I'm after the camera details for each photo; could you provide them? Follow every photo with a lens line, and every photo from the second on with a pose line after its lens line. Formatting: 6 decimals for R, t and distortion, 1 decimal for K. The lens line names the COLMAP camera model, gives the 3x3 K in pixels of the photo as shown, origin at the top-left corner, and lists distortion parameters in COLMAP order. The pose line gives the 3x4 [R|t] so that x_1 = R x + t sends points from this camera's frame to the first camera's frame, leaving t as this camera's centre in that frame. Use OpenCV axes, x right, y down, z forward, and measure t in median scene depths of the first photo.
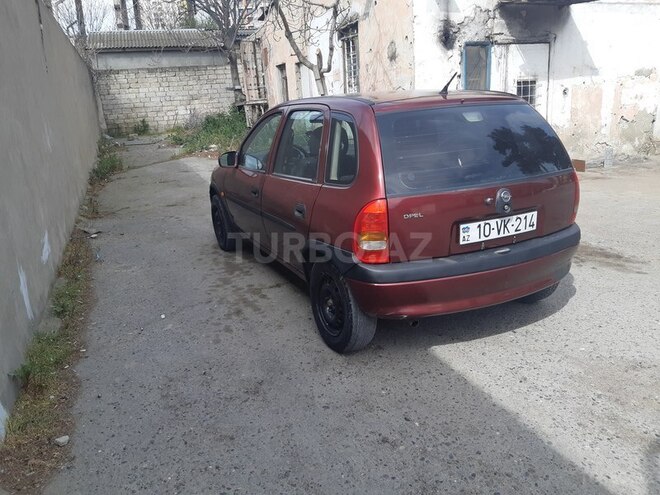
lens RADIAL K [[527.4, 0, 327.9], [0, 527.4, 245.3], [0, 0, 1]] dist [0.010833, -0.038094]
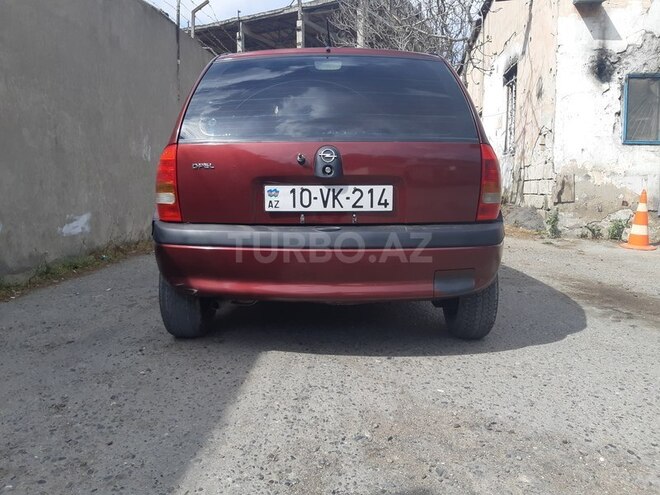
lens RADIAL K [[527.4, 0, 330.3], [0, 527.4, 242.9], [0, 0, 1]] dist [0.010833, -0.038094]
pose [[0.896471, 0.103730, -0.430790, 0.447528], [-0.162529, 0.981428, -0.101902, 0.072500], [0.412219, 0.161368, 0.896681, 0.214262]]
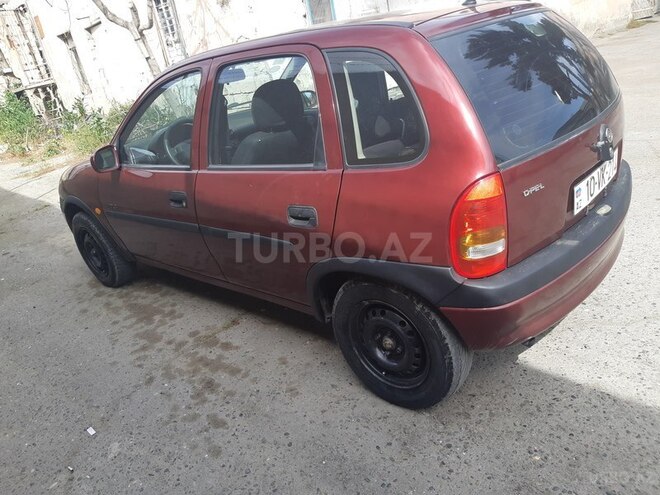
lens RADIAL K [[527.4, 0, 331.0], [0, 527.4, 244.8], [0, 0, 1]] dist [0.010833, -0.038094]
pose [[0.915167, -0.245376, 0.319782, -0.176633], [0.222289, 0.969046, 0.107413, -0.071018], [-0.336240, -0.027217, 0.941383, 0.295102]]
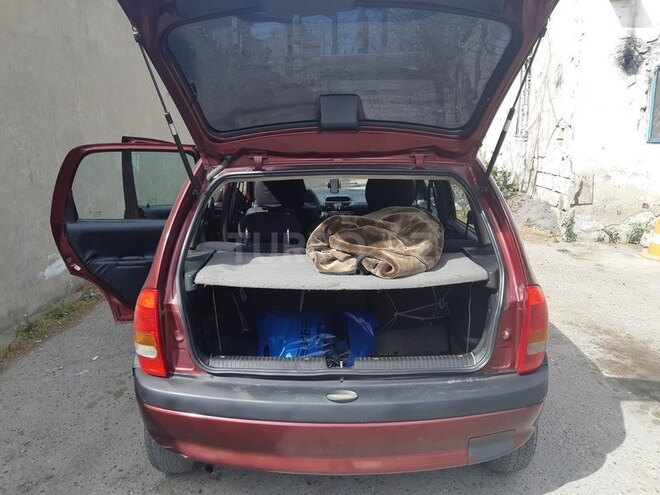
lens RADIAL K [[527.4, 0, 330.4], [0, 527.4, 246.5], [0, 0, 1]] dist [0.010833, -0.038094]
pose [[0.897838, 0.142619, -0.416590, 0.378291], [-0.157091, 0.987584, -0.000464, -0.105078], [0.411351, 0.065859, 0.909094, 0.267798]]
